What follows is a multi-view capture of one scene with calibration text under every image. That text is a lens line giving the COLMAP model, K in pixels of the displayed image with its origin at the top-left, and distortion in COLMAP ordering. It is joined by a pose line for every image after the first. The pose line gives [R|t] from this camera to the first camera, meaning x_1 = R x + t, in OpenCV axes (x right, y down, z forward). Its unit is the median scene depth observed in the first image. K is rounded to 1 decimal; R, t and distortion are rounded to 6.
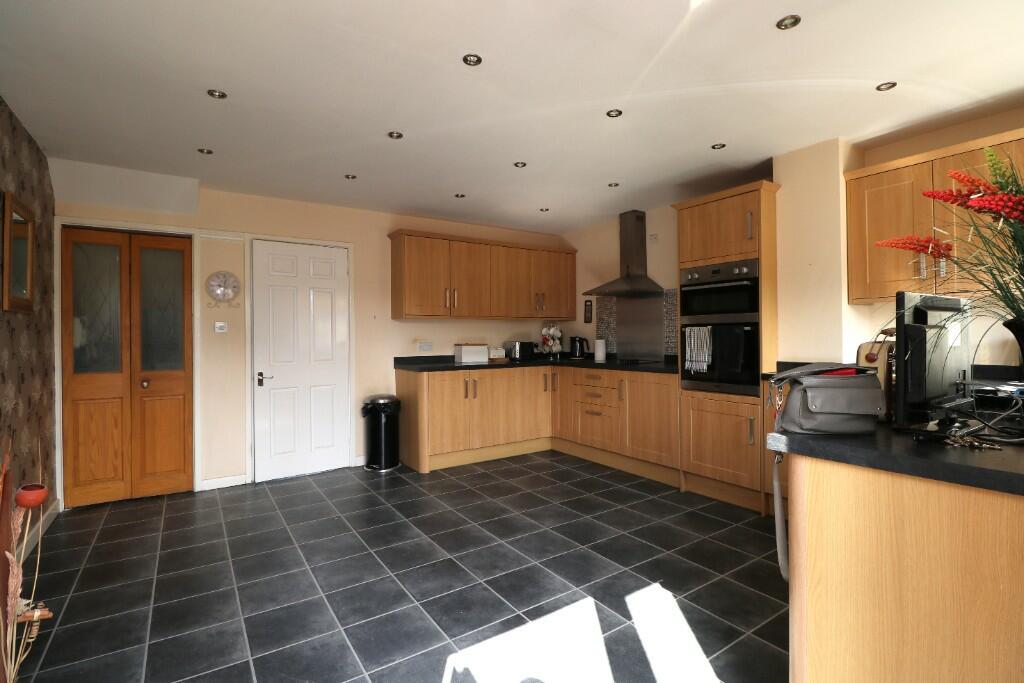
lens RADIAL K [[484.1, 0, 517.6], [0, 484.1, 337.2], [0, 0, 1]] dist [-0.007050, -0.003484]
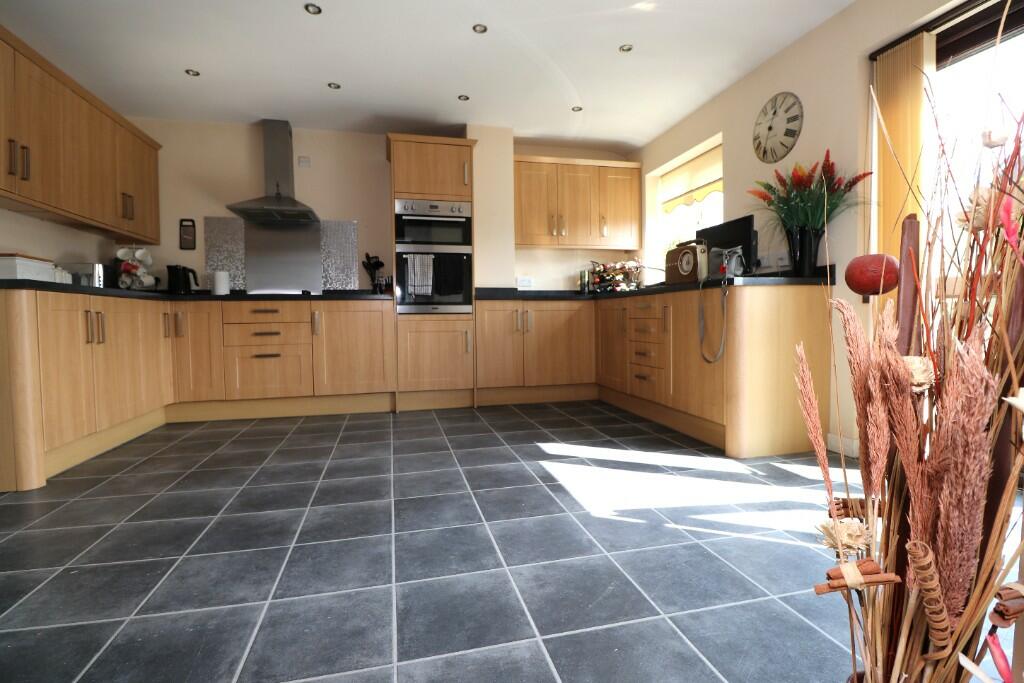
lens RADIAL K [[484.1, 0, 516.2], [0, 484.1, 339.5], [0, 0, 1]] dist [-0.007050, -0.003484]
pose [[0.346146, -0.039075, 0.937367, -0.656904], [0.010174, 0.999230, 0.037896, 0.147763], [-0.938125, -0.003581, 0.346277, 0.467306]]
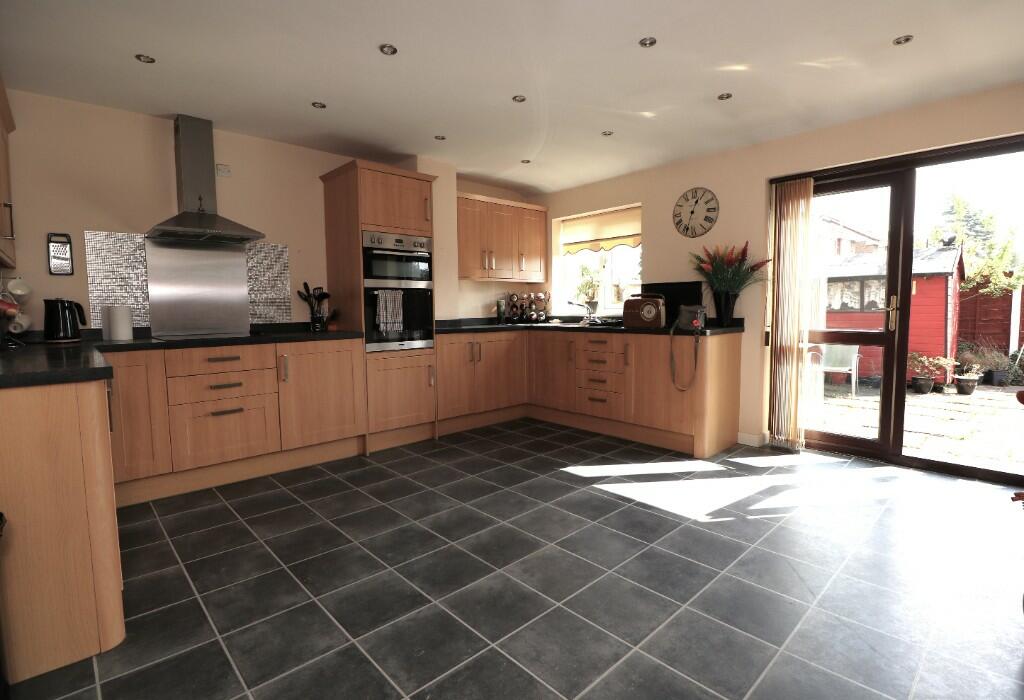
lens RADIAL K [[485.0, 0, 512.4], [0, 485.0, 348.4], [0, 0, 1]] dist [-0.002535, -0.000423]
pose [[-0.148363, -0.073172, 0.986222, -0.812022], [0.013195, 0.997024, 0.075959, 0.030957], [-0.988845, 0.024283, -0.146956, 1.005172]]
